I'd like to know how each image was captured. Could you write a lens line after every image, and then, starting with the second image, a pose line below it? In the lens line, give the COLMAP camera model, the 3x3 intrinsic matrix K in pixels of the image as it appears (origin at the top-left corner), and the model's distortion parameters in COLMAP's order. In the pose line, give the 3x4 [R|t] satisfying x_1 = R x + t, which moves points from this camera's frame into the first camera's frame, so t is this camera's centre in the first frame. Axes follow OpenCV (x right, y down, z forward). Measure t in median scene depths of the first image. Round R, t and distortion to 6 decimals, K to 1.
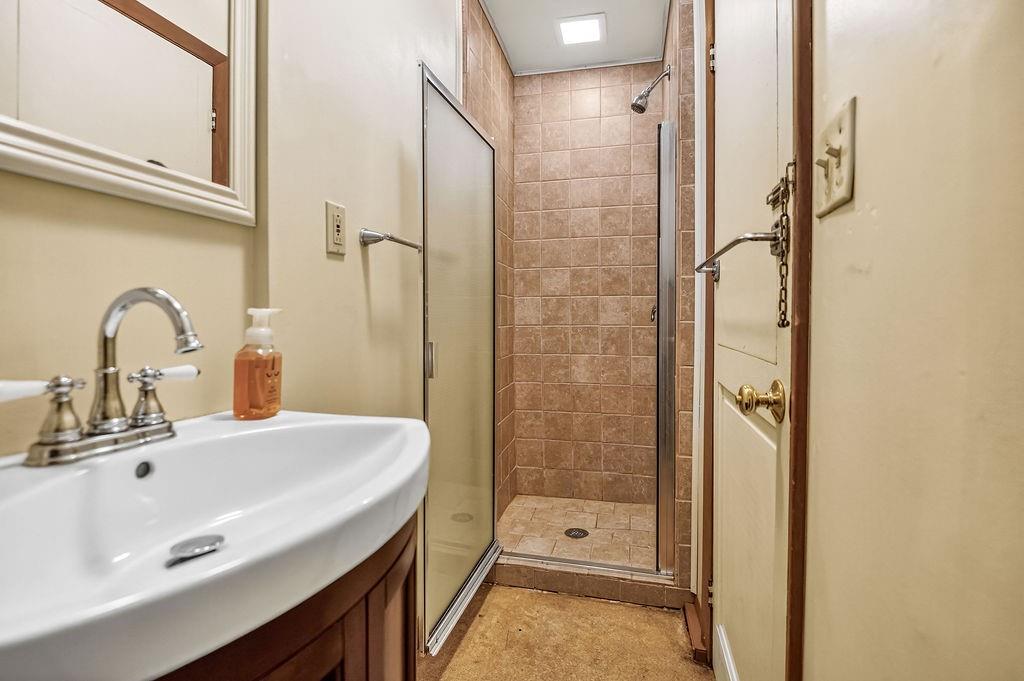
lens RADIAL K [[483.2, 0, 516.1], [0, 483.2, 313.5], [0, 0, 1]] dist [-0.000531, -0.000160]
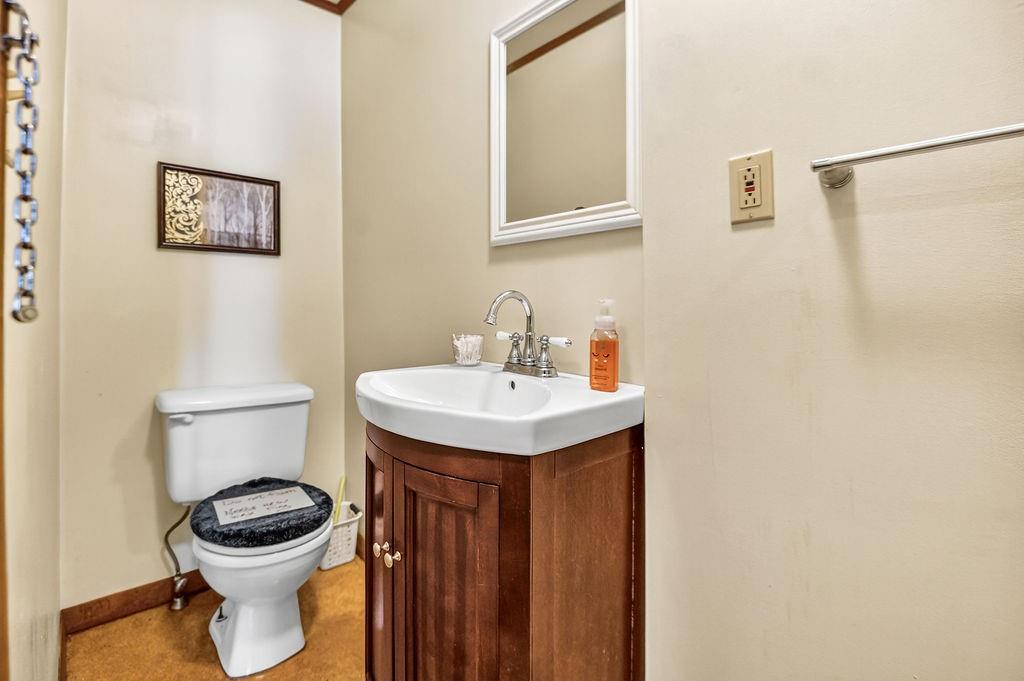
lens RADIAL K [[483.2, 0, 516.1], [0, 483.2, 313.5], [0, 0, 1]] dist [-0.000531, -0.000160]
pose [[-0.539551, -0.000364, -0.841953, 0.557604], [-0.000030, 1.000000, -0.000413, 0.025441], [0.841953, -0.000198, -0.539551, 1.347538]]
